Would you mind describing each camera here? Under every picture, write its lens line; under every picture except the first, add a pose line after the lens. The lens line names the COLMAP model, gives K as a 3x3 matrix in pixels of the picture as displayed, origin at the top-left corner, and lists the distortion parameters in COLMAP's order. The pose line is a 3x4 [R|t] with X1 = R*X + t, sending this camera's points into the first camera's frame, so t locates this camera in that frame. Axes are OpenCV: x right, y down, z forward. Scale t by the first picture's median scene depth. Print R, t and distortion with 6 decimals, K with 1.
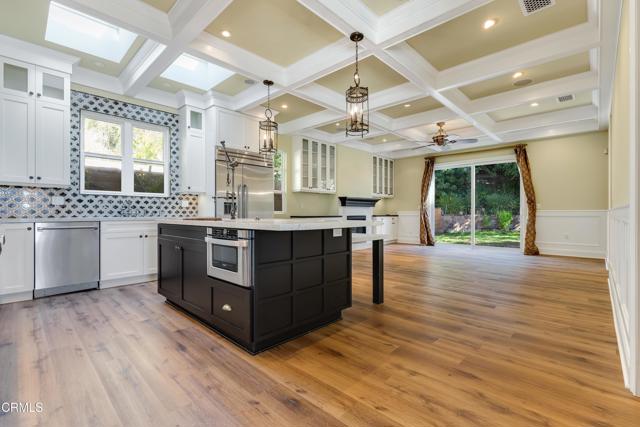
lens RADIAL K [[291.6, 0, 320.0], [0, 291.6, 213.5], [0, 0, 1]] dist [0.003489, 0.000704]
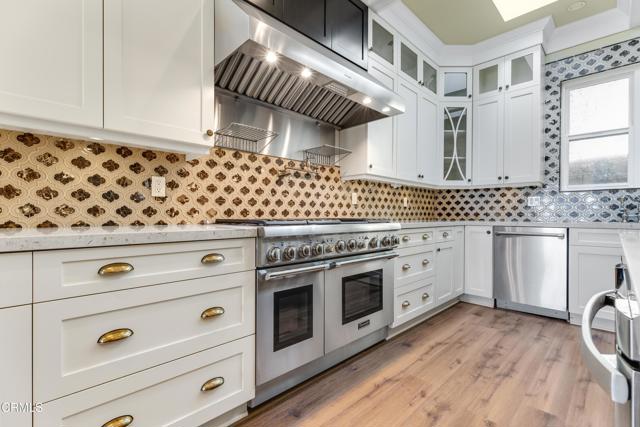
lens RADIAL K [[291.6, 0, 320.0], [0, 291.6, 213.5], [0, 0, 1]] dist [0.003489, 0.000704]
pose [[-0.025201, -0.004859, -0.999671, -0.033390], [-0.006769, 0.999966, -0.004690, -0.000071], [0.999659, 0.006648, -0.025233, 0.443585]]
